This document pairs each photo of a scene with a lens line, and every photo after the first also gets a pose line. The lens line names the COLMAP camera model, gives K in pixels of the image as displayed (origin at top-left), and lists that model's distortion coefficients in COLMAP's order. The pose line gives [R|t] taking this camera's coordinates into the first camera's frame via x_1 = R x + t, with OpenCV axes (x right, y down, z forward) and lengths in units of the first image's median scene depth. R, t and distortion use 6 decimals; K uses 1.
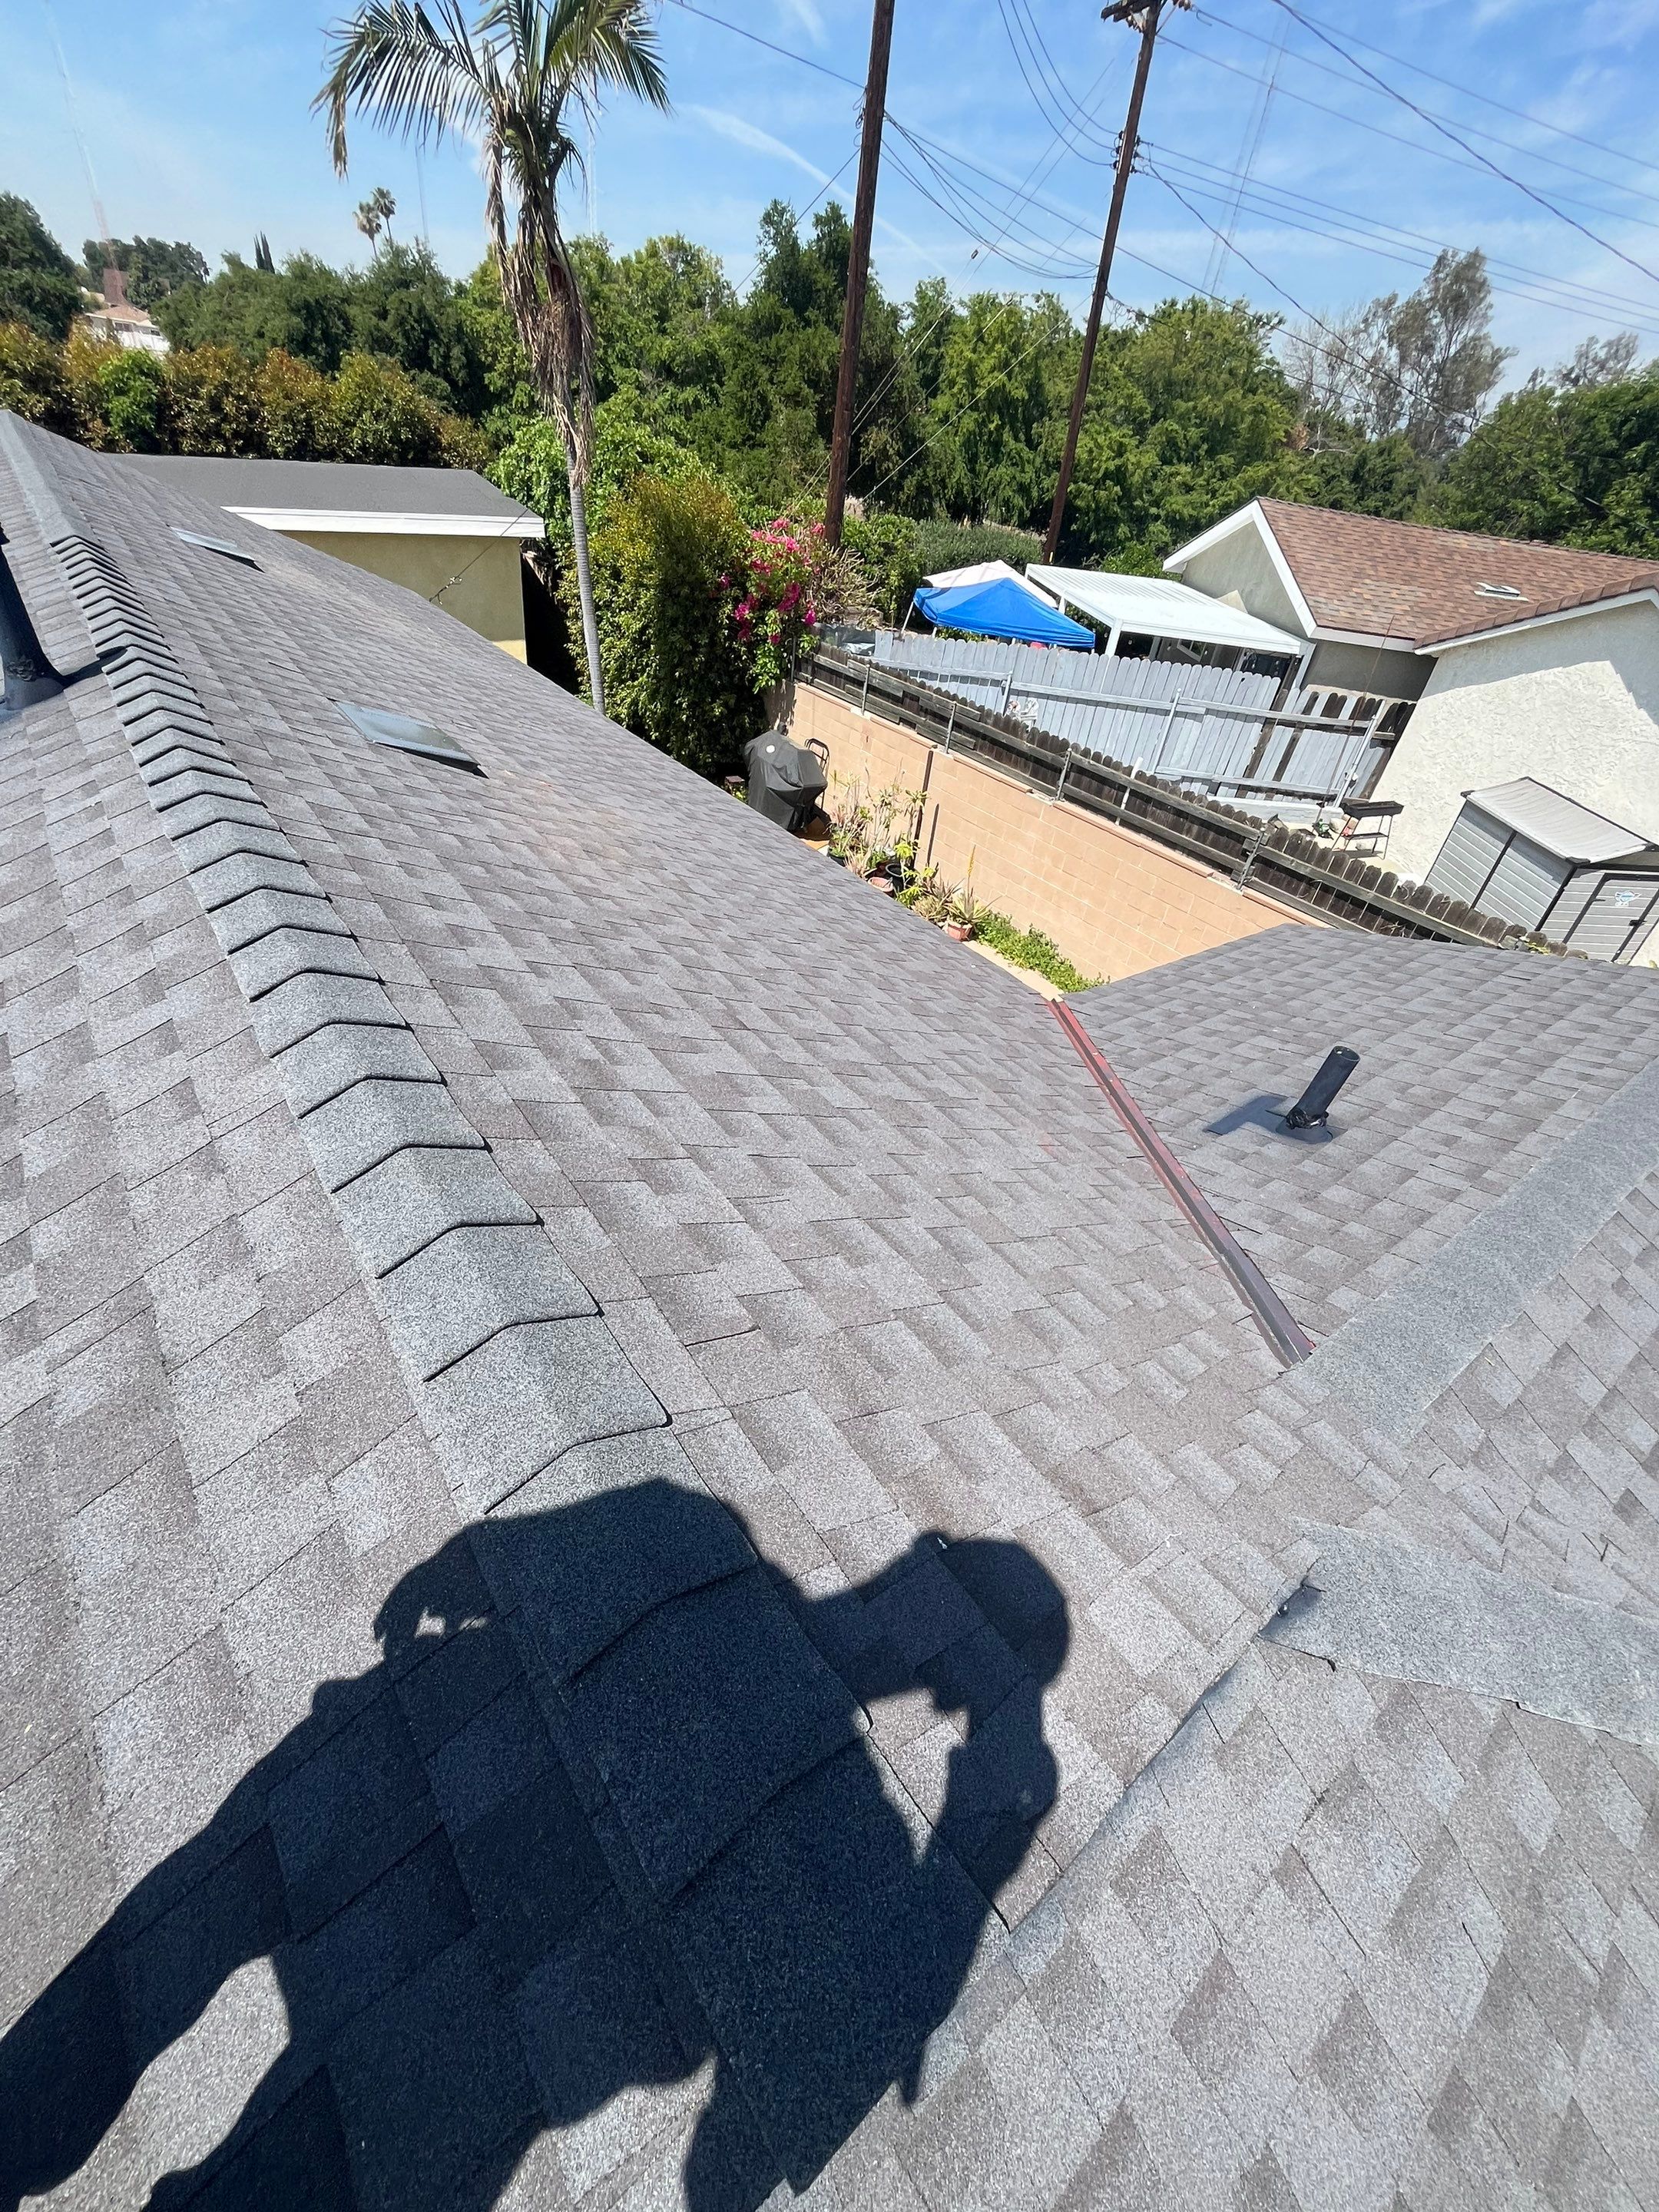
lens RADIAL K [[899.5, 0, 829.5], [0, 899.5, 1106.0], [0, 0, 1]] dist [-0.002577, -0.000128]
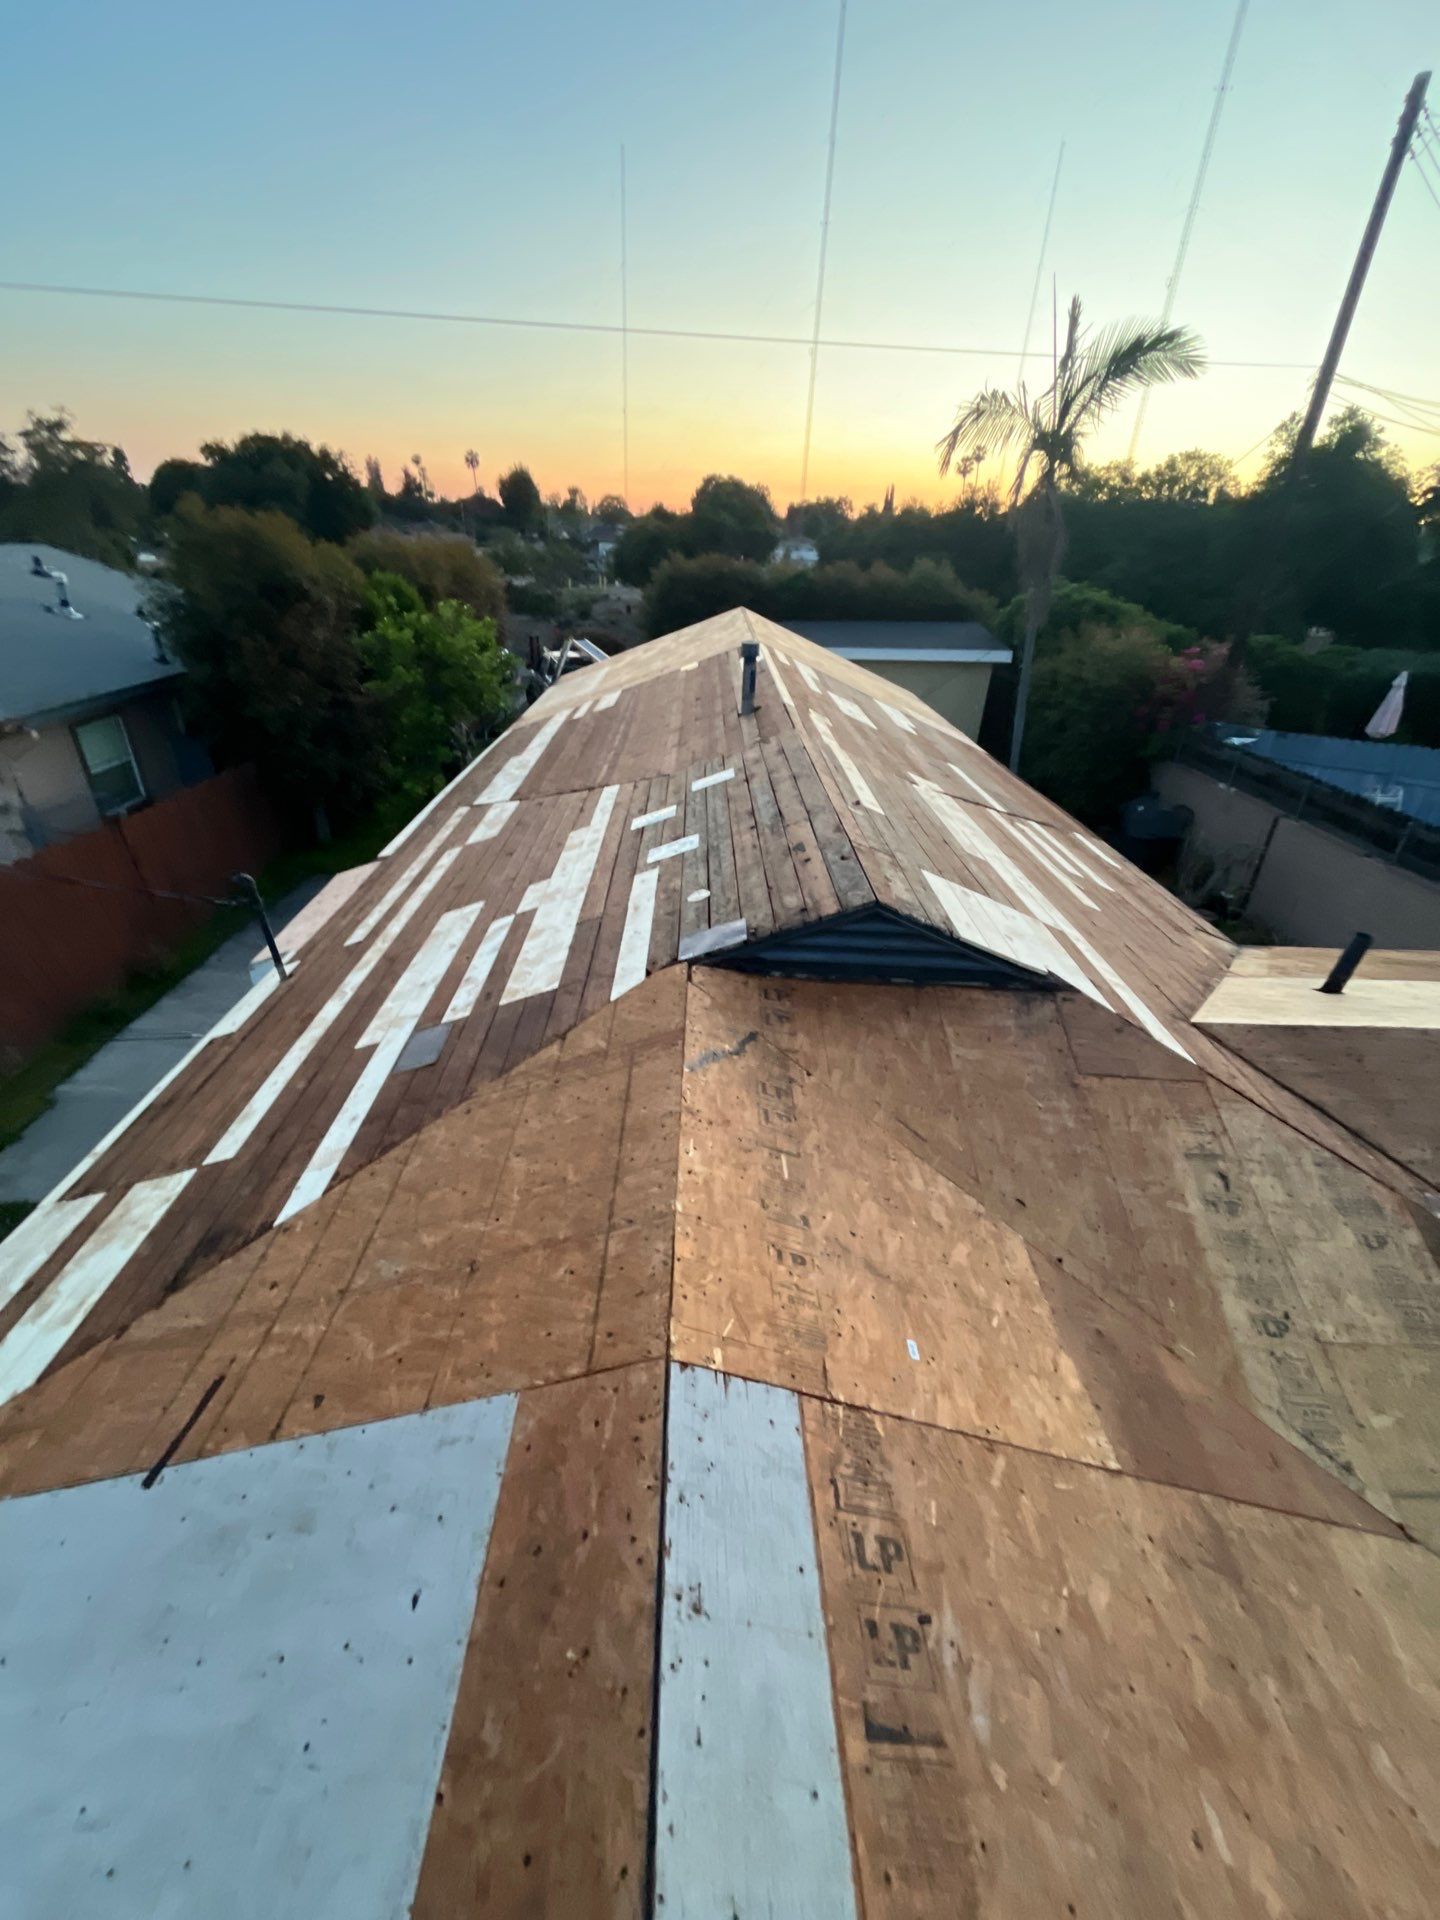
lens RADIAL K [[782.8, 0, 720.0], [0, 782.8, 960.0], [0, 0, 1]] dist [-0.001265, -0.002674]
pose [[0.810744, 0.196463, -0.551449, 0.069135], [-0.306329, 0.945117, -0.113654, 0.078721], [0.498855, 0.261069, 0.826430, -0.113405]]
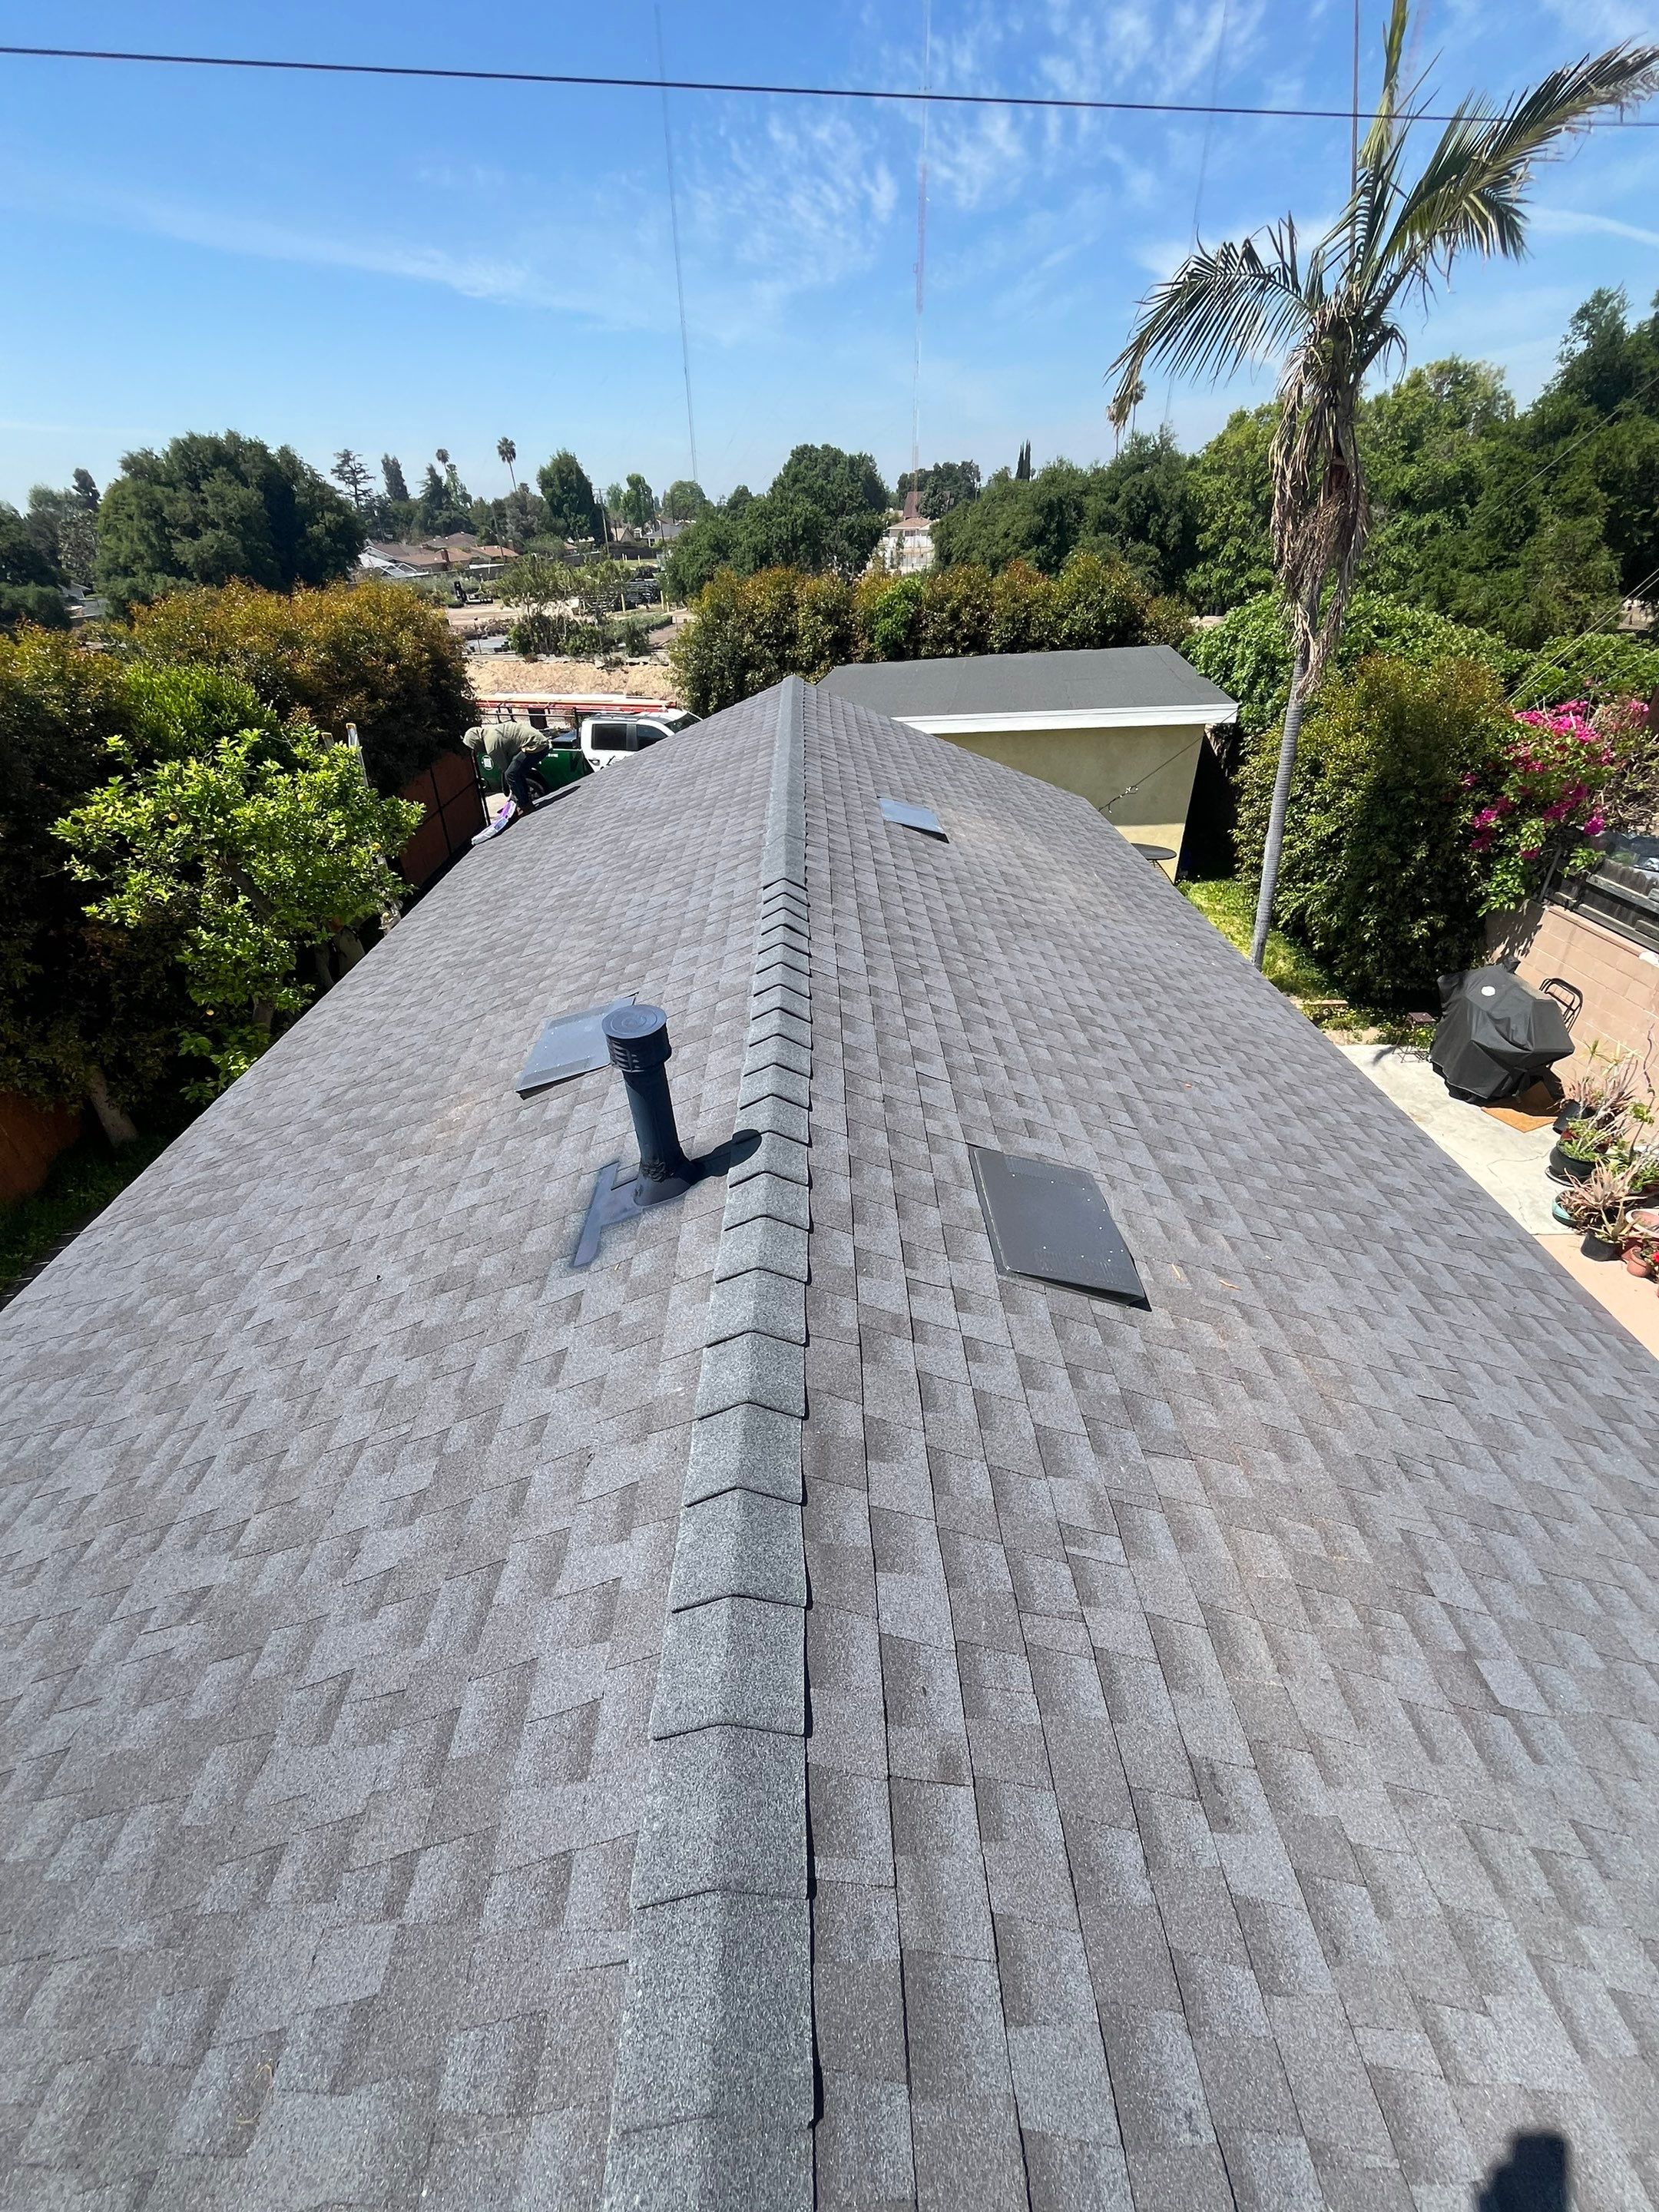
lens RADIAL K [[899.5, 0, 829.5], [0, 899.5, 1106.0], [0, 0, 1]] dist [-0.002577, -0.000128]
pose [[0.807504, 0.194044, -0.557032, -0.051394], [-0.252590, 0.967131, -0.029264, -0.098141], [0.533044, 0.164332, 0.829976, 0.062822]]
